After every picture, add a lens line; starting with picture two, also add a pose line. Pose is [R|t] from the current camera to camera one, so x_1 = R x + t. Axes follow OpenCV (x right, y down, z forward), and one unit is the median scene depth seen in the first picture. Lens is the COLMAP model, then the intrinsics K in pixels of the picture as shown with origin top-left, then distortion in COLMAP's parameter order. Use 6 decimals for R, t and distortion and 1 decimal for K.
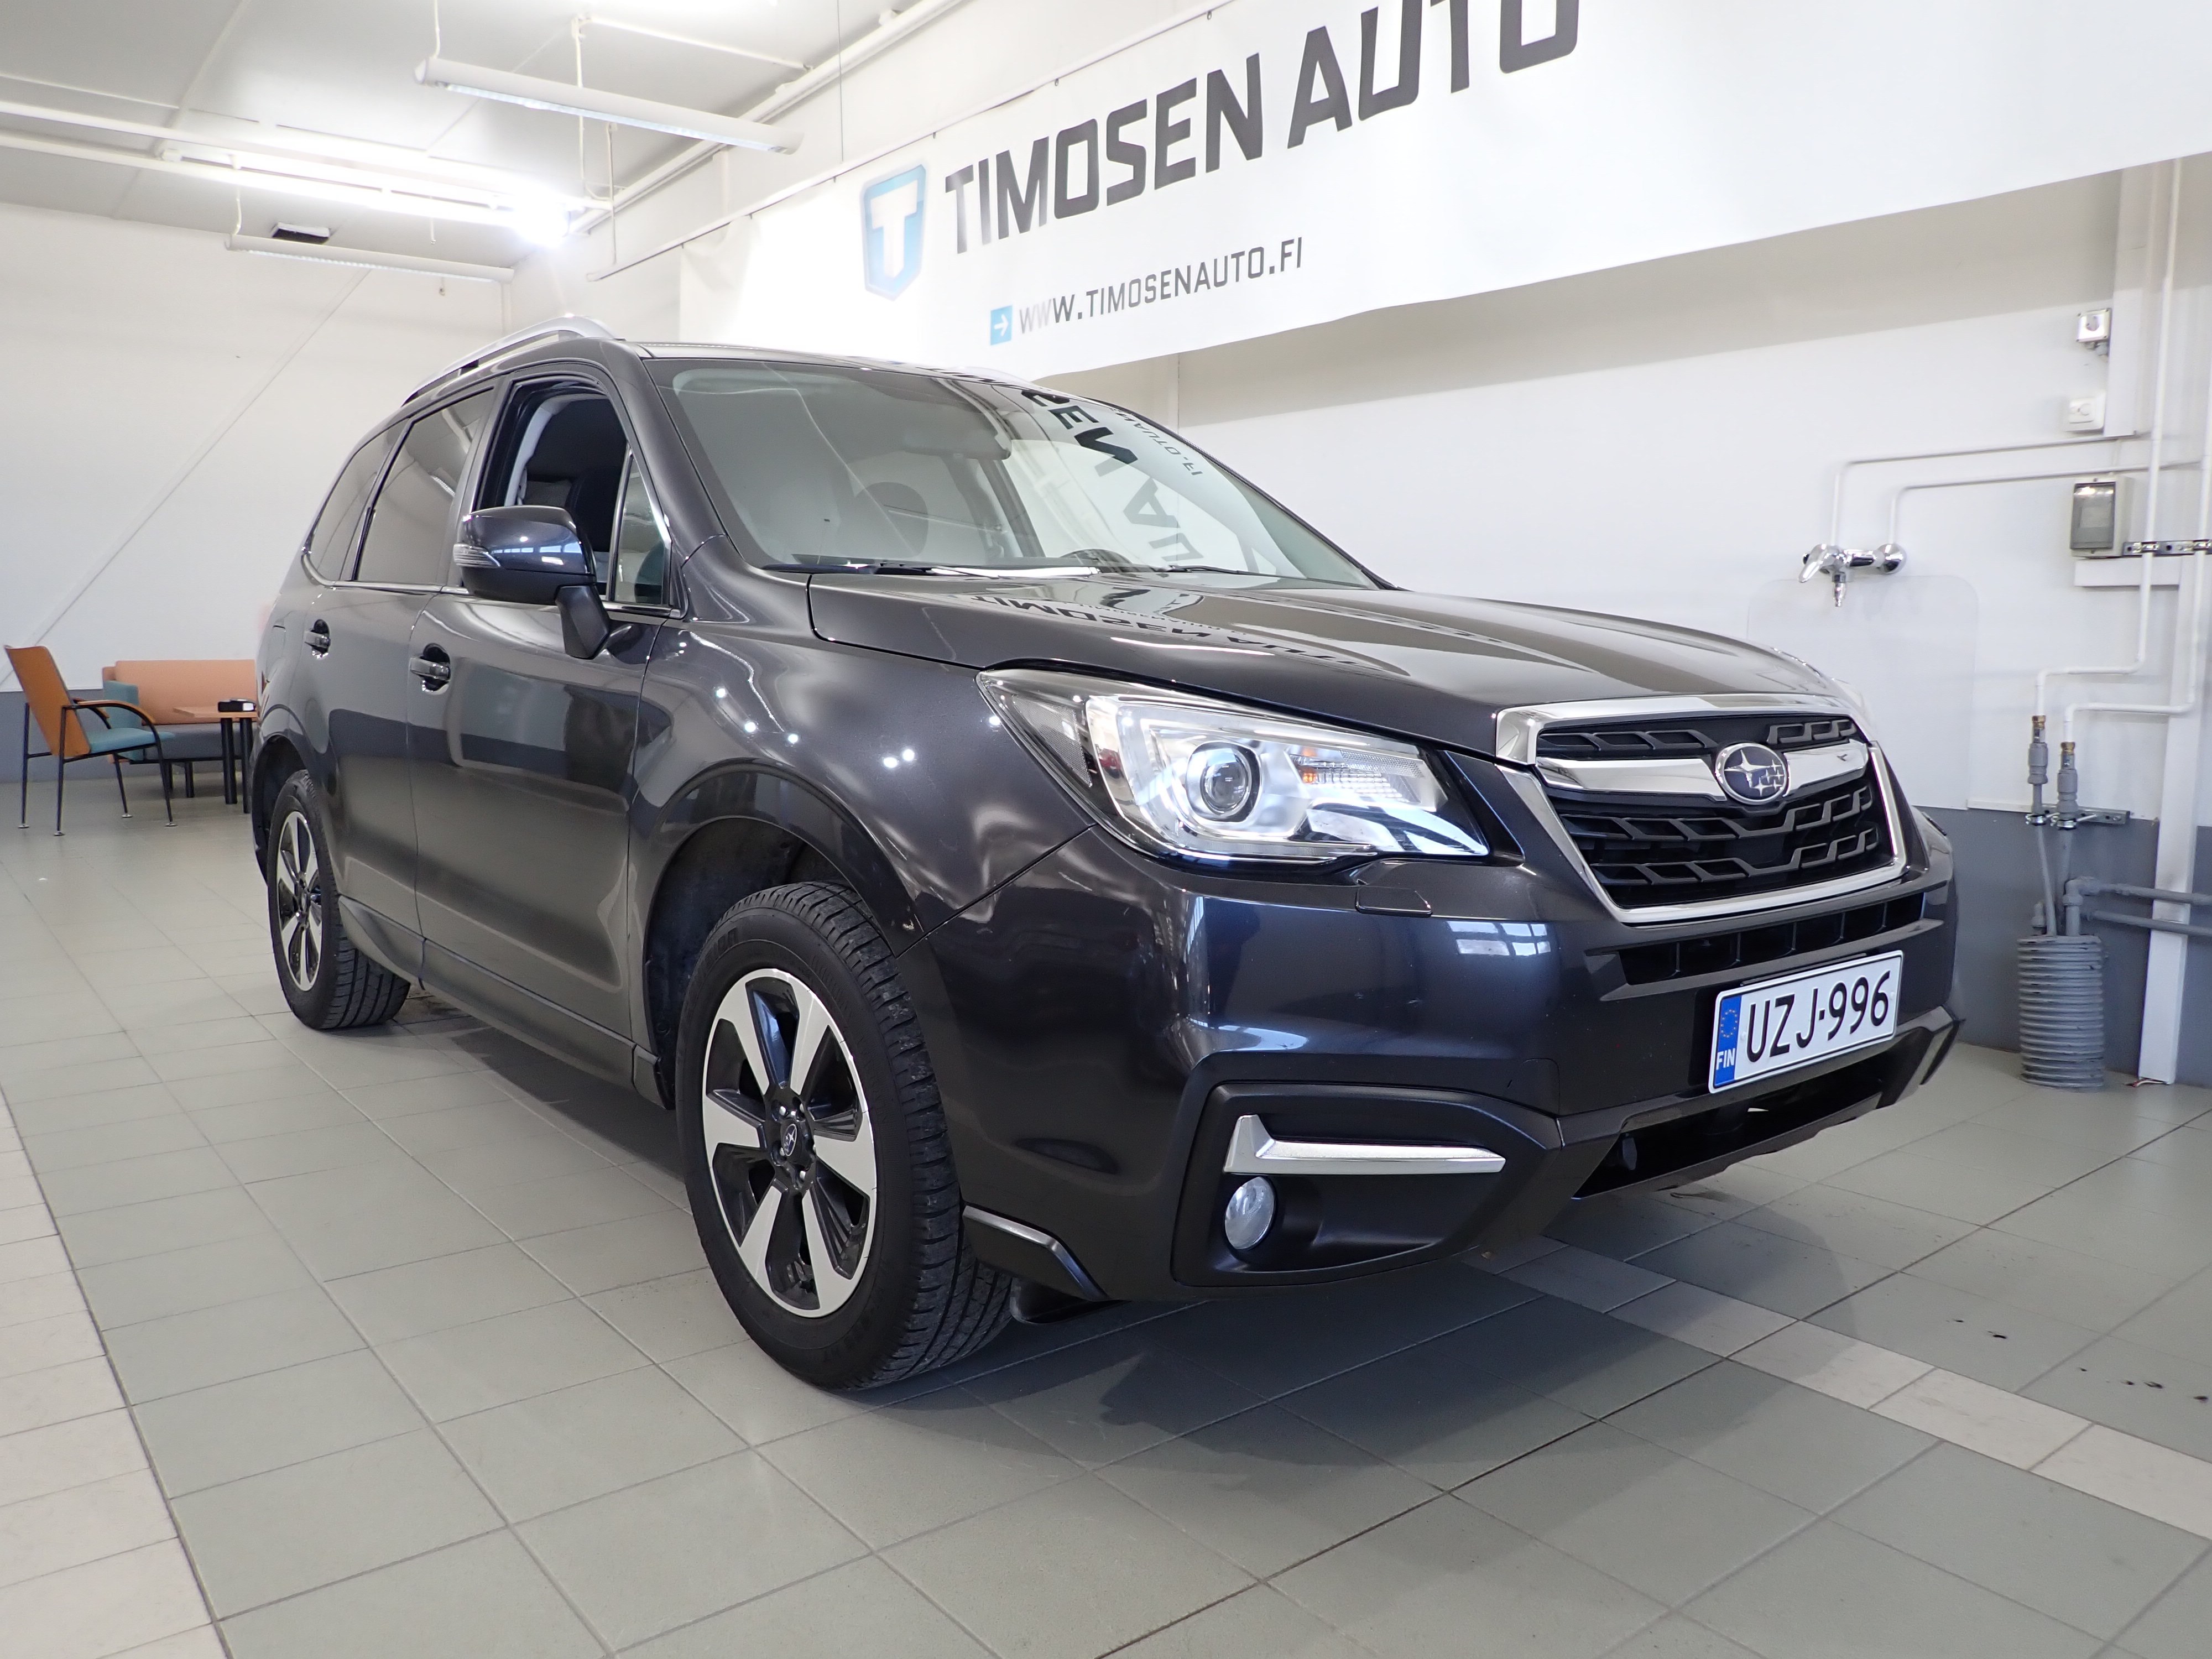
lens RADIAL K [[1629.5, 0, 1094.8], [0, 1629.5, 831.7], [0, 0, 1]] dist [-0.006635, -0.008883]
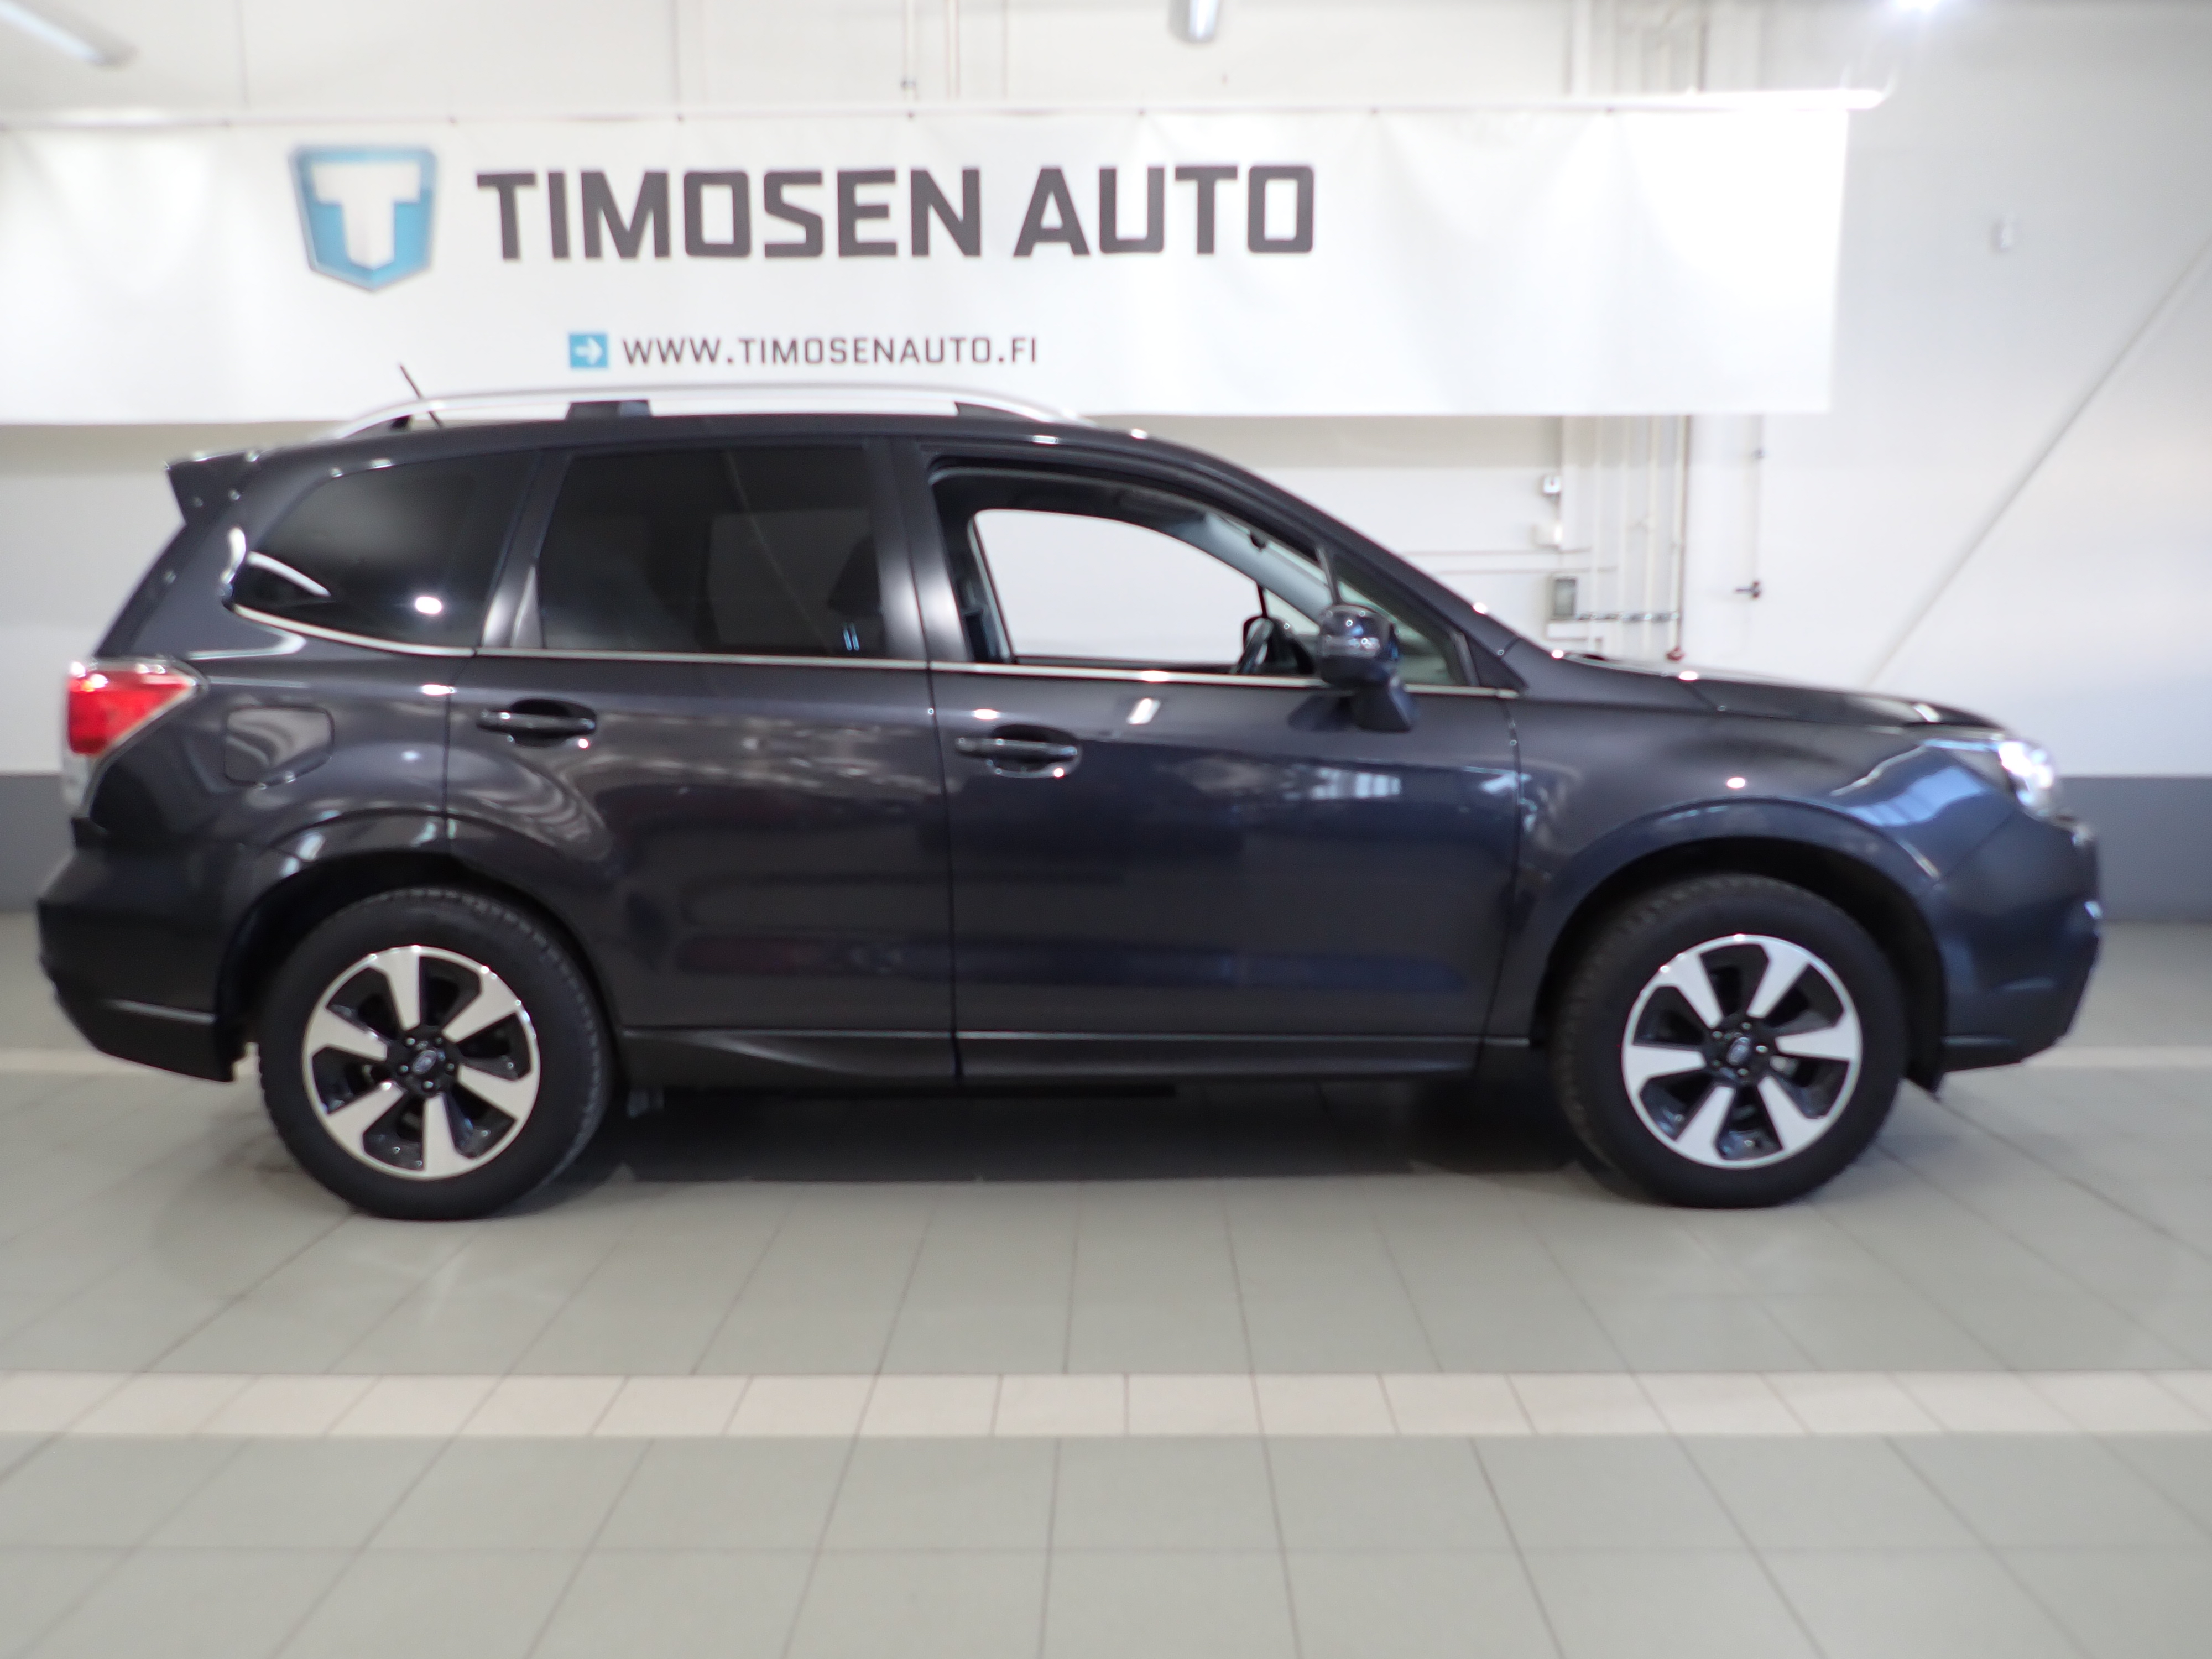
lens RADIAL K [[1629.5, 0, 1087.0], [0, 1629.5, 824.7], [0, 0, 1]] dist [-0.006635, -0.008883]
pose [[0.634017, -0.098143, 0.767066, -0.777313], [0.099192, 0.994041, 0.045196, -0.064877], [-0.766931, 0.047432, 0.639974, 0.234331]]
